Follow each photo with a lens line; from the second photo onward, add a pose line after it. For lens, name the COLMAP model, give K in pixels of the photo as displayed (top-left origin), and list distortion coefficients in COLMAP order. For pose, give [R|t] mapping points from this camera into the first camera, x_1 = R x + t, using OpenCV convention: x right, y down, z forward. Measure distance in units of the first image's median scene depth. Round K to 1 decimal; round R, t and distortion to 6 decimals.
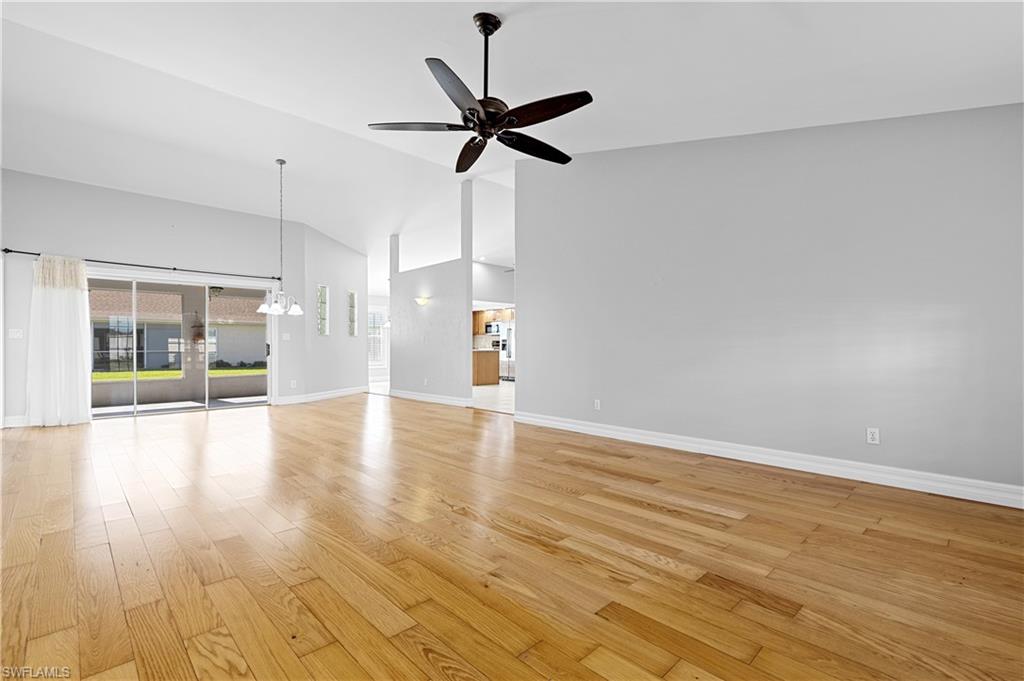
lens RADIAL K [[461.6, 0, 510.1], [0, 461.6, 344.0], [0, 0, 1]] dist [0.004879, -0.000514]
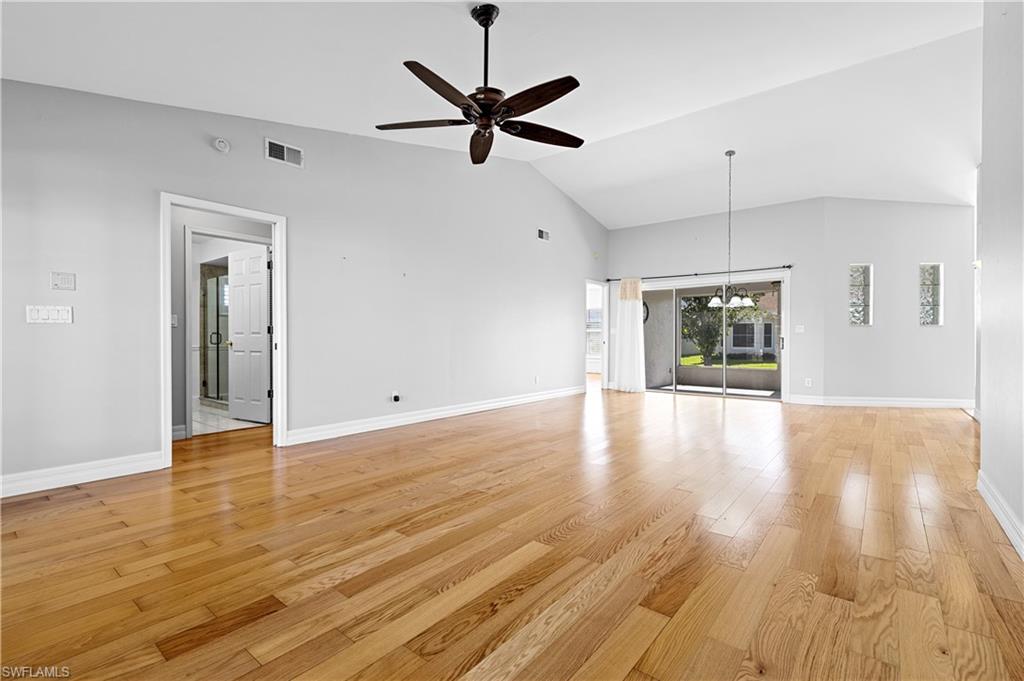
lens RADIAL K [[461.6, 0, 520.8], [0, 461.6, 337.2], [0, 0, 1]] dist [0.004879, -0.000514]
pose [[0.137081, -0.002480, -0.990557, 1.113431], [0.001148, 0.999997, -0.002345, 0.006216], [0.990559, -0.000815, 0.137083, 1.102768]]
